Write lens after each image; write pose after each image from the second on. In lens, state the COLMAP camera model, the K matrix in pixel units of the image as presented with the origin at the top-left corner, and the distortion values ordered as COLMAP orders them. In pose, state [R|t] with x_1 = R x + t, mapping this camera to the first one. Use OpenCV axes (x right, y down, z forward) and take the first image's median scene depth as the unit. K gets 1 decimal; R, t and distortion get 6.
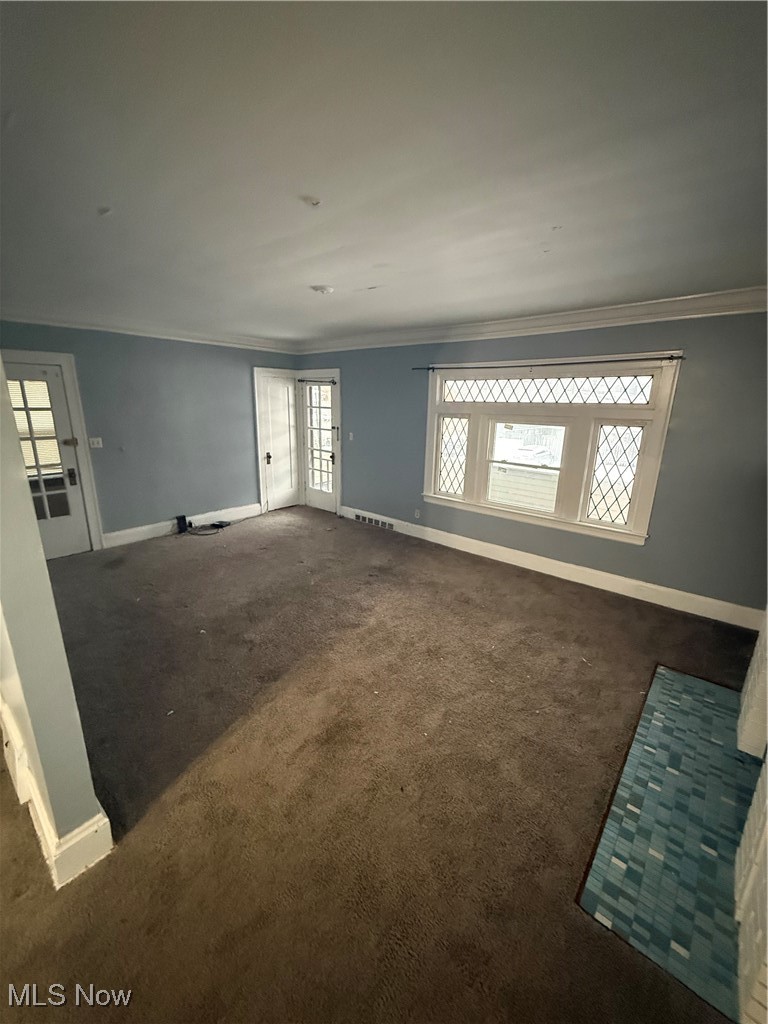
lens RADIAL K [[411.0, 0, 393.3], [0, 411.0, 506.8], [0, 0, 1]] dist [0.002964, 0.000394]
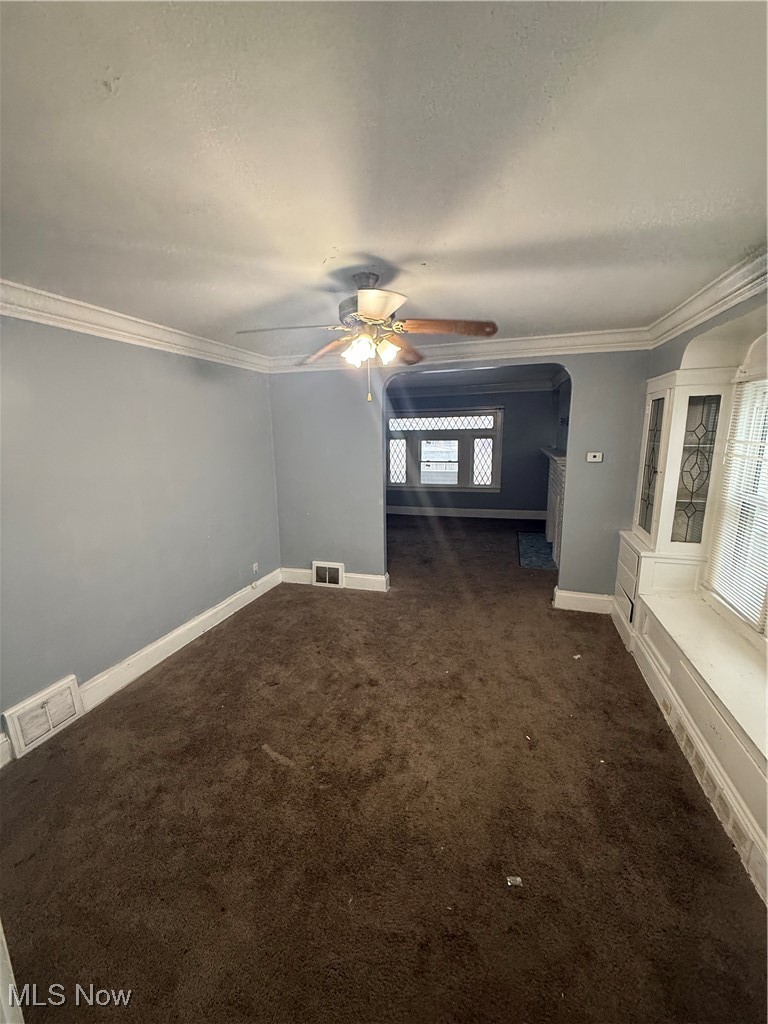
lens RADIAL K [[411.0, 0, 380.4], [0, 411.0, 510.3], [0, 0, 1]] dist [0.002964, 0.000394]
pose [[0.919979, -0.101456, 0.378610, -0.774723], [0.128457, 0.990616, -0.046682, 0.201456], [-0.370320, 0.091582, 0.924379, -0.739132]]
